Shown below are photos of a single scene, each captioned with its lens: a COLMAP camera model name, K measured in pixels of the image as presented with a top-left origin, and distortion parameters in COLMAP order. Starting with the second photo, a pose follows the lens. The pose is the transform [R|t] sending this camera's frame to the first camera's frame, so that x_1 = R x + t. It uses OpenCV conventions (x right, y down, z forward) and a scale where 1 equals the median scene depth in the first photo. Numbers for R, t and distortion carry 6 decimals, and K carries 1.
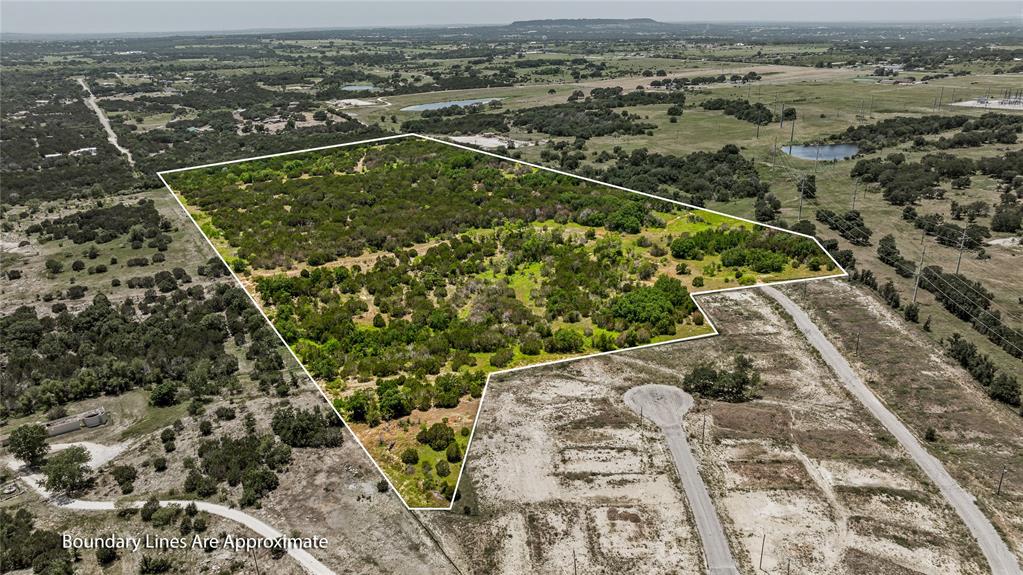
lens RADIAL K [[718.7, 0, 511.5], [0, 718.7, 287.5], [0, 0, 1]] dist [-0.020336, 0.002792]
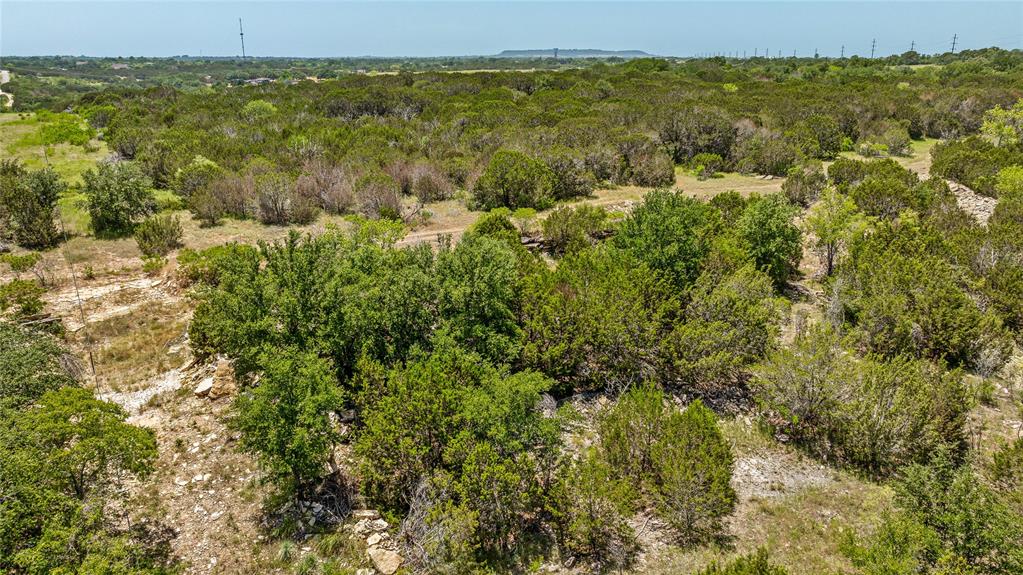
lens RADIAL K [[718.7, 0, 511.5], [0, 718.7, 287.5], [0, 0, 1]] dist [-0.020336, 0.002792]
pose [[0.999307, 0.009179, 0.036070, -0.289882], [-0.007380, 0.998738, -0.049681, 0.000183], [-0.036480, 0.049380, 0.998114, 0.825755]]
